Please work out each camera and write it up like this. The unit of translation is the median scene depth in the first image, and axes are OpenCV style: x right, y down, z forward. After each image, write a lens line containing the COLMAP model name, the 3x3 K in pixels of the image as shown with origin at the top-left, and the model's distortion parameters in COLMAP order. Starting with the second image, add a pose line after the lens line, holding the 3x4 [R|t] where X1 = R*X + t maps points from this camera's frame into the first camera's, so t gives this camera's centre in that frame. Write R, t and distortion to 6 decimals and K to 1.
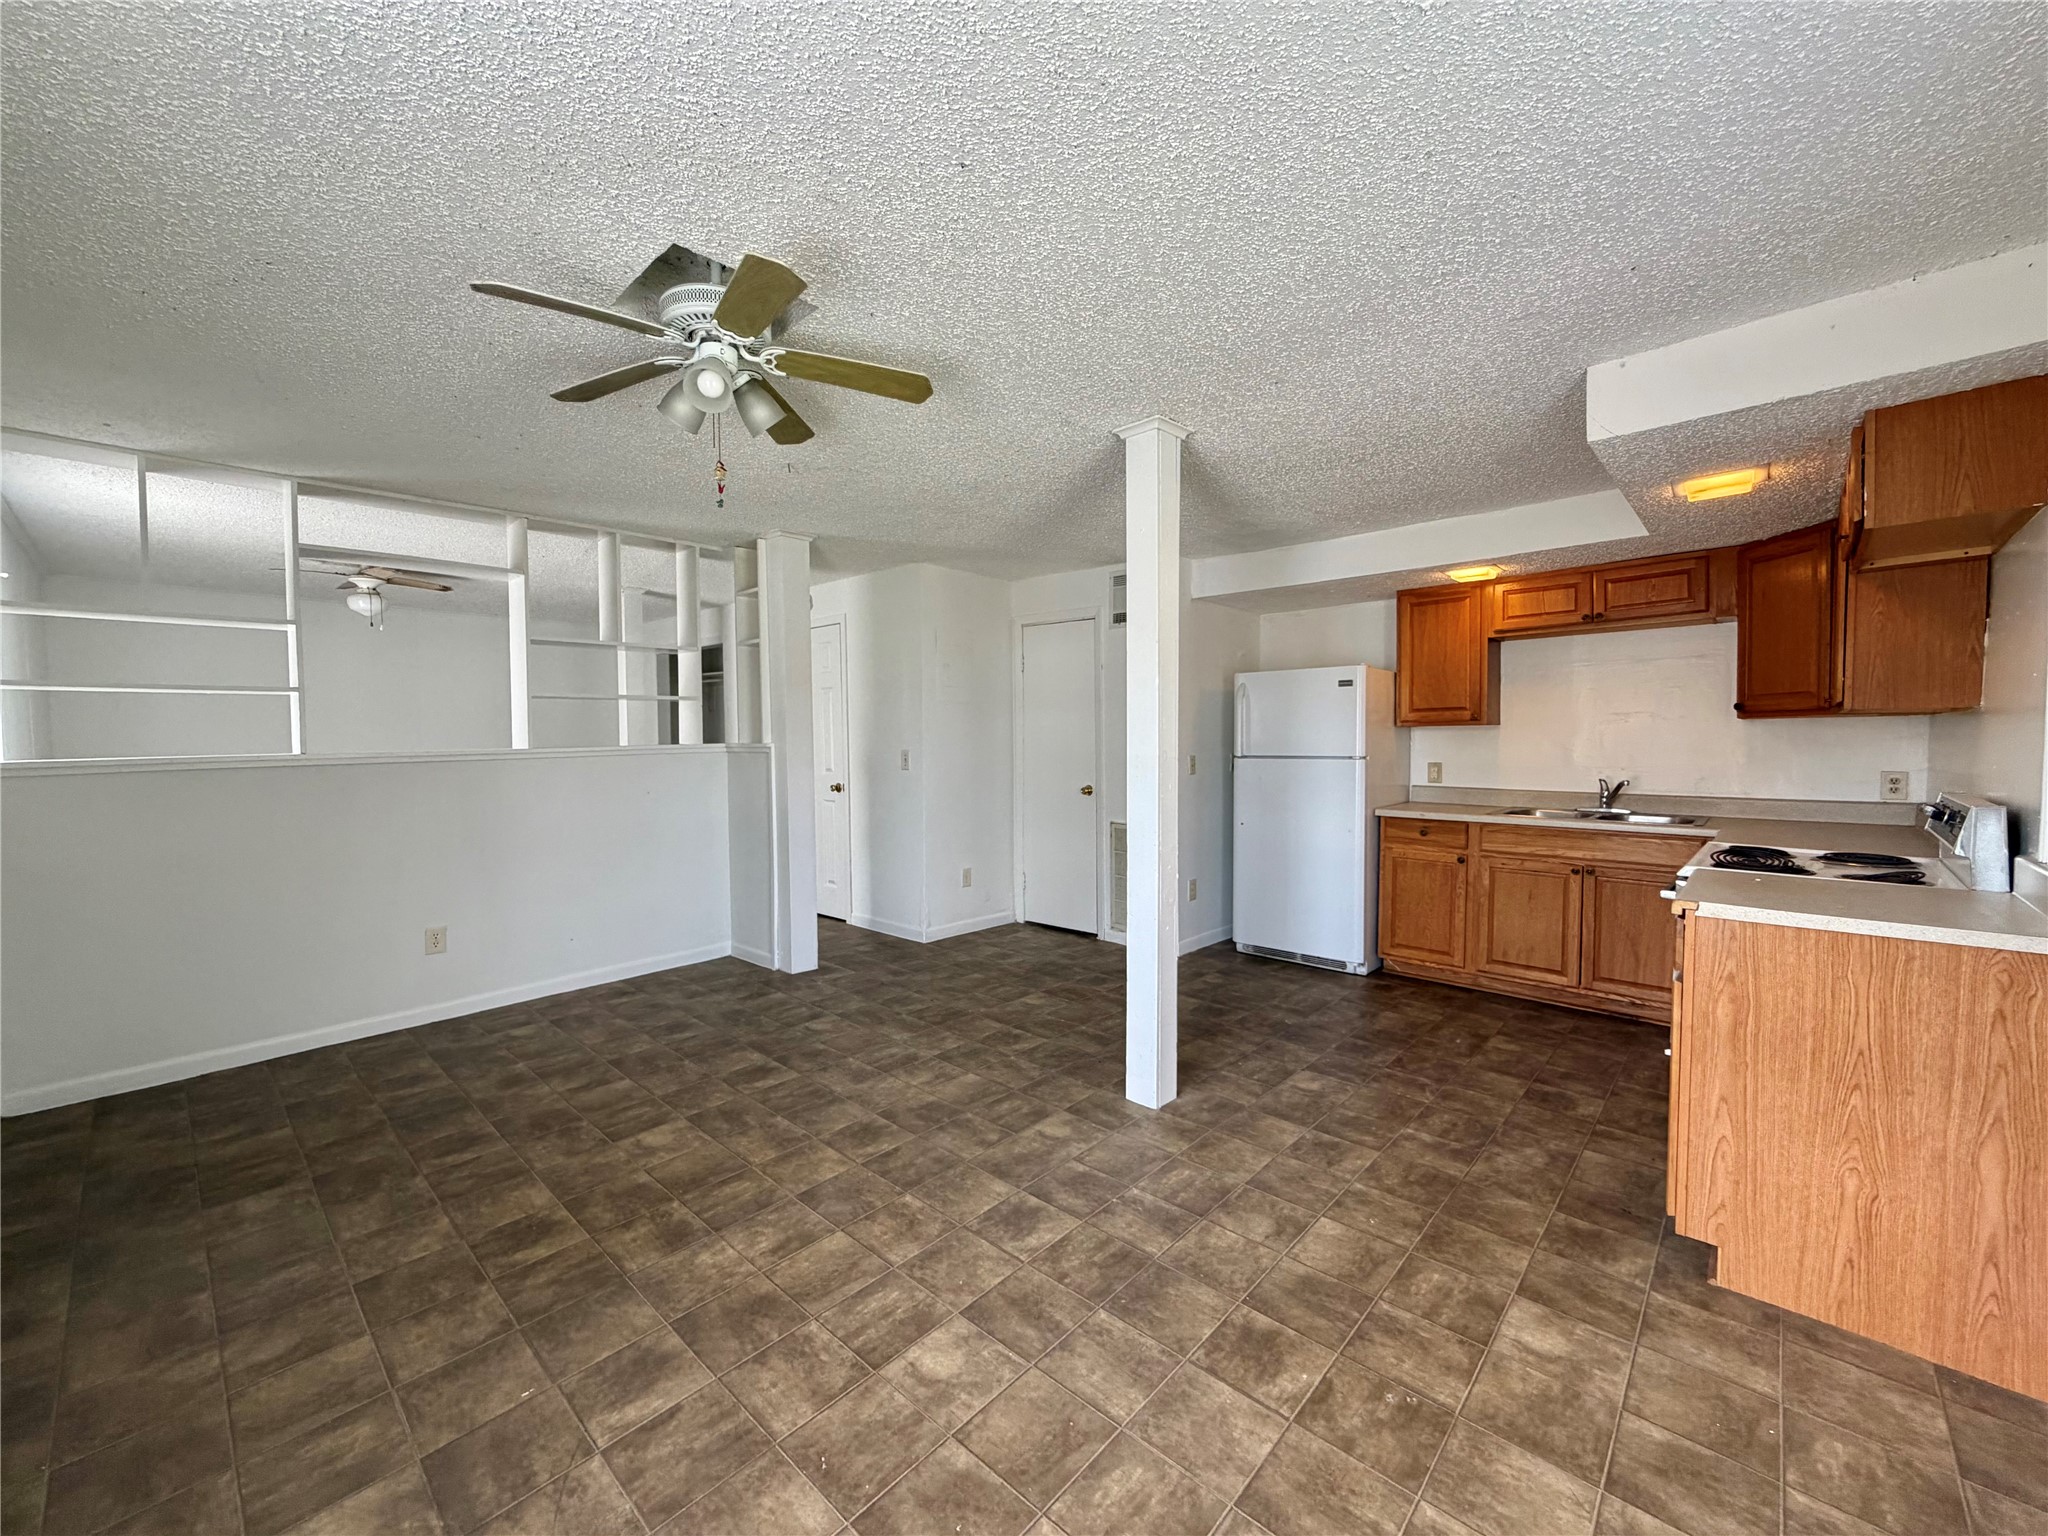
lens RADIAL K [[817.3, 0, 1026.1], [0, 817.3, 842.5], [0, 0, 1]] dist [0.002001, 0.000119]
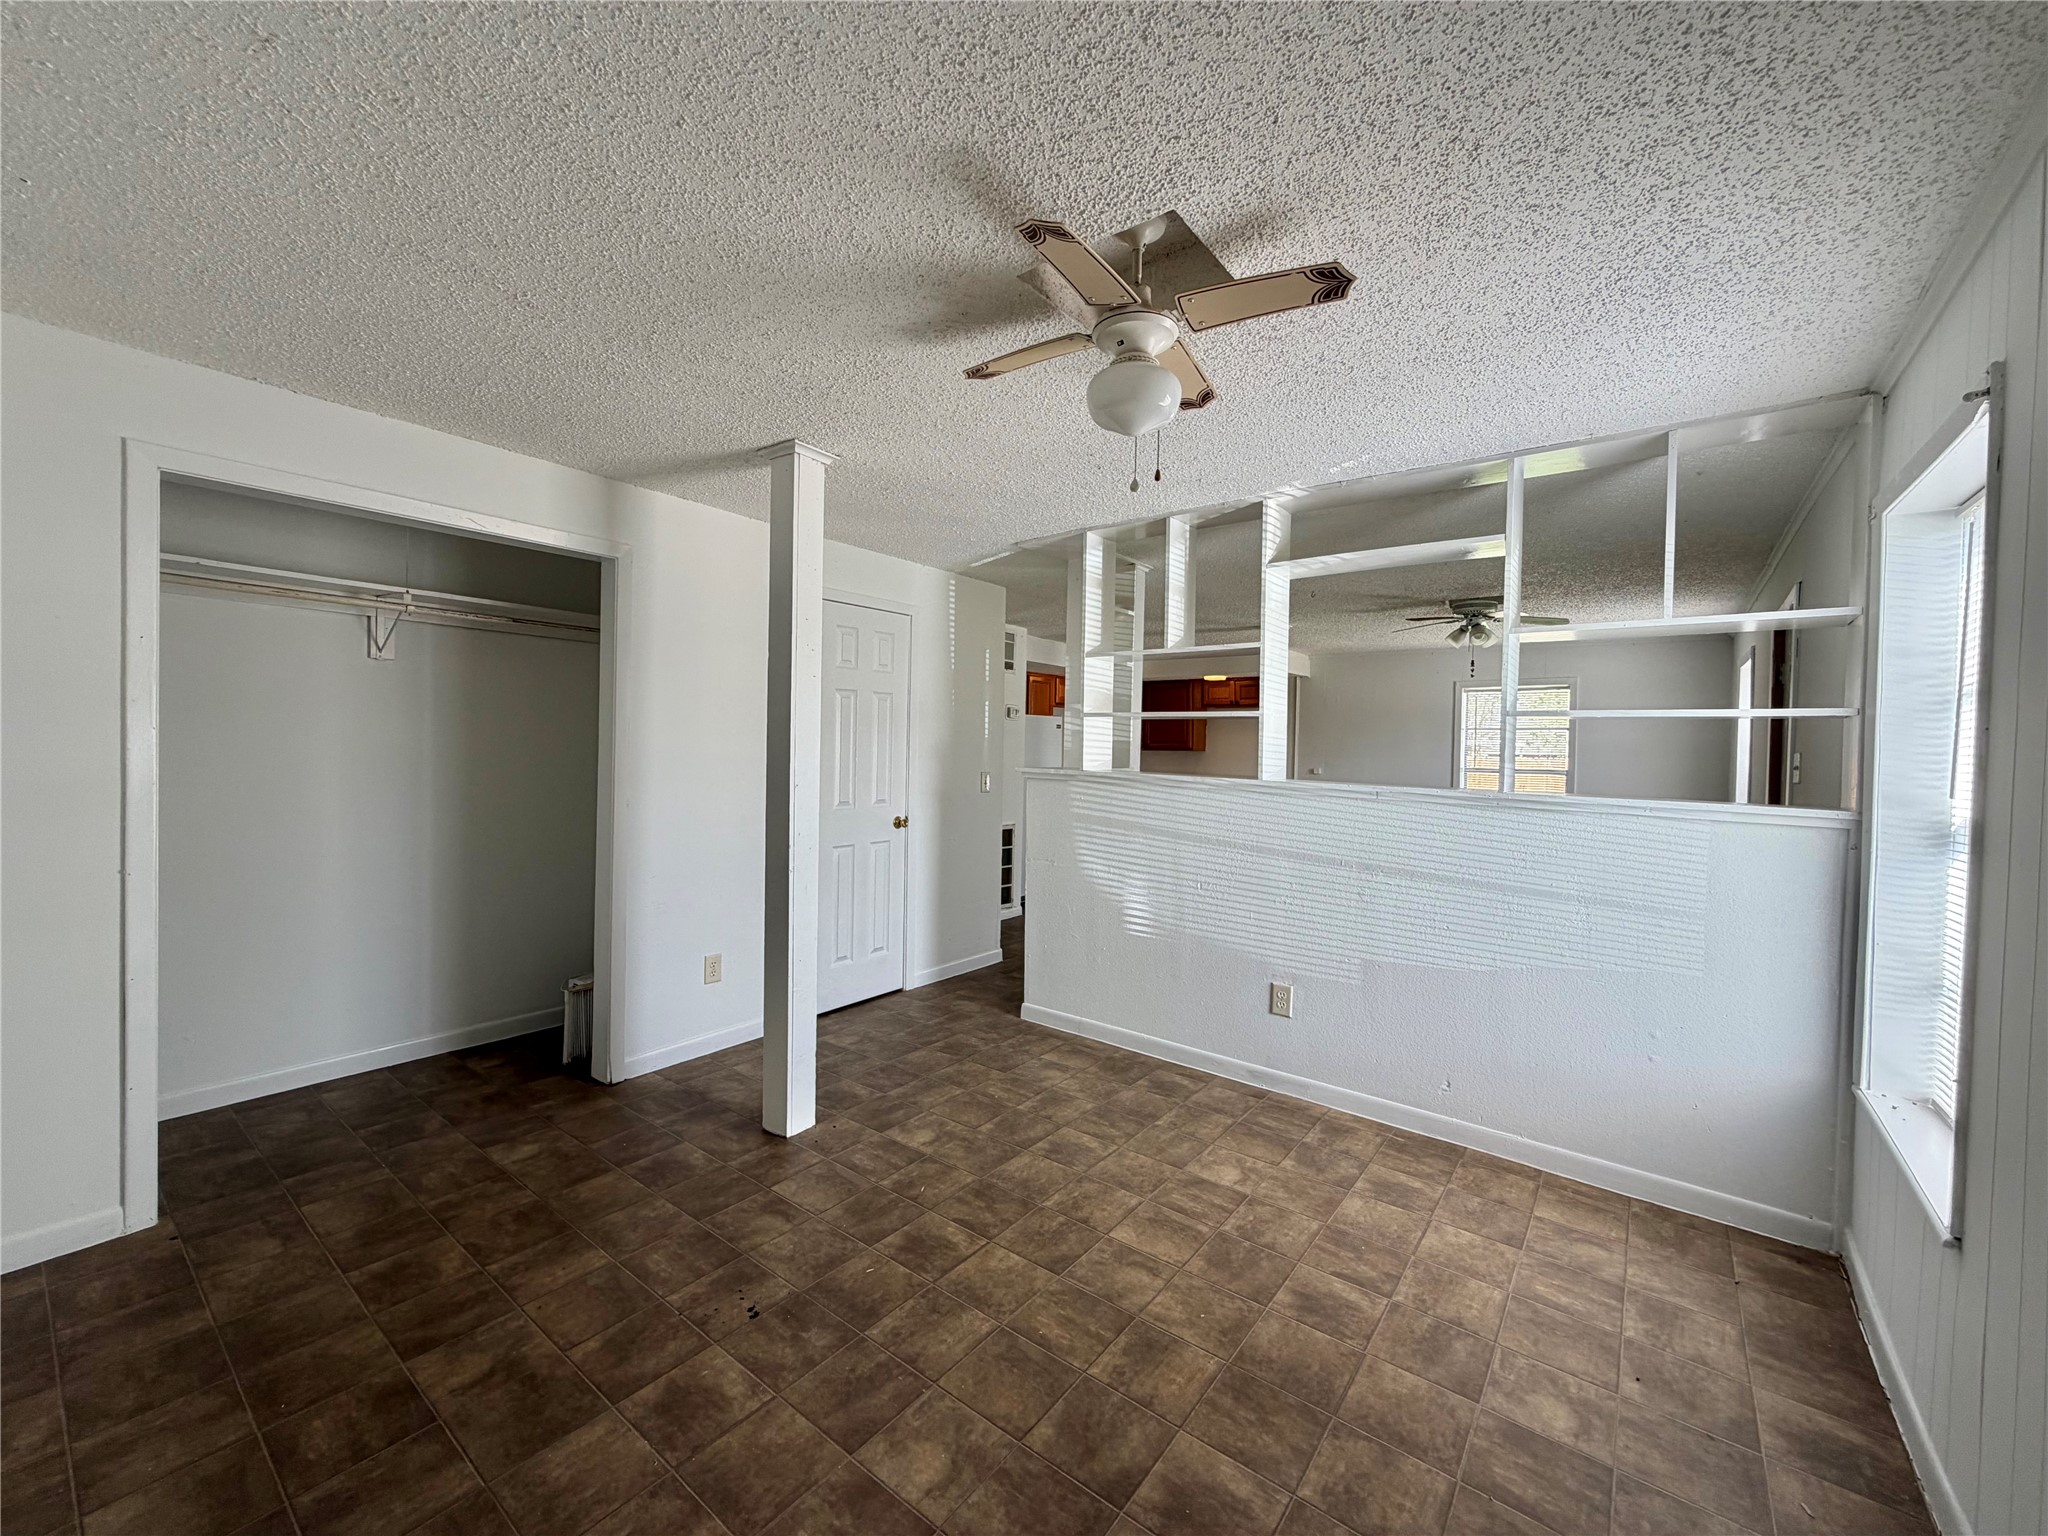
lens RADIAL K [[817.3, 0, 1022.1], [0, 817.3, 783.6], [0, 0, 1]] dist [0.002001, 0.000119]
pose [[-0.084405, -0.034813, 0.995823, -1.065033], [0.121443, 0.991580, 0.044958, -0.137800], [-0.989003, 0.124730, -0.079466, 0.957749]]
